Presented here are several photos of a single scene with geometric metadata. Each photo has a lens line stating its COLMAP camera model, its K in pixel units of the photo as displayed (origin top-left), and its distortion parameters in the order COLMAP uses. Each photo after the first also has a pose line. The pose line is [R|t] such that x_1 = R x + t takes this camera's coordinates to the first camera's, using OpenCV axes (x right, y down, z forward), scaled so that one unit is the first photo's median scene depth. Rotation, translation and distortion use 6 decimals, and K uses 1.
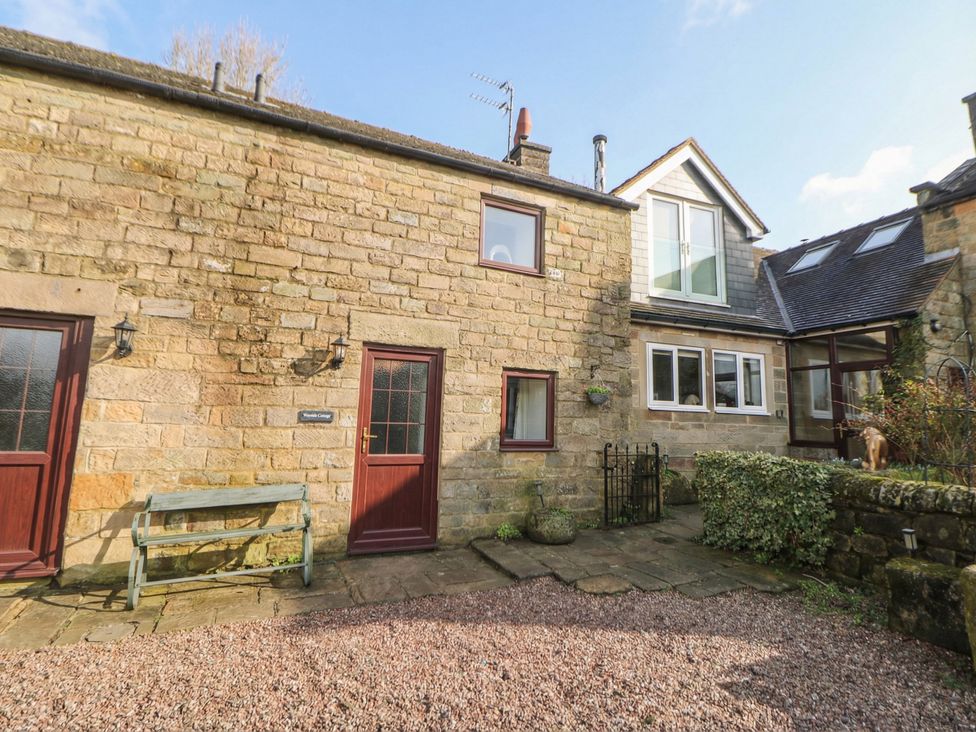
lens RADIAL K [[526.7, 0, 483.4], [0, 526.7, 345.1], [0, 0, 1]] dist [-0.014205, -0.001342]
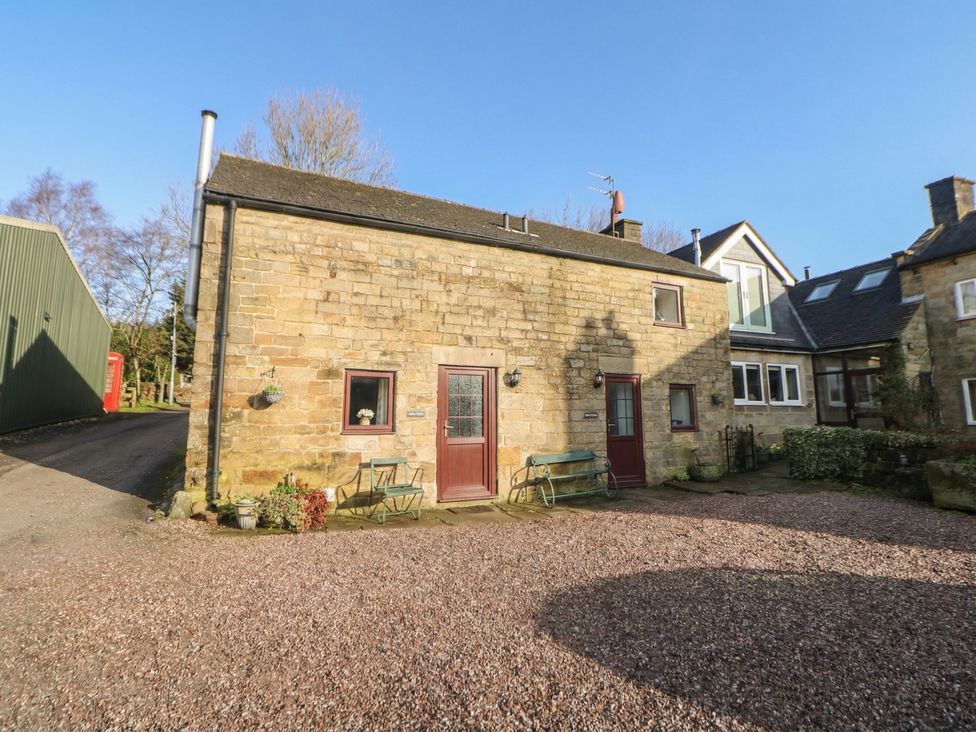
lens RADIAL K [[526.7, 0, 483.4], [0, 526.7, 345.1], [0, 0, 1]] dist [-0.014205, -0.001342]
pose [[0.999049, -0.027001, 0.034226, -0.437568], [0.026796, 0.999620, 0.006416, -0.077688], [-0.034386, -0.005493, 0.999394, -0.488584]]
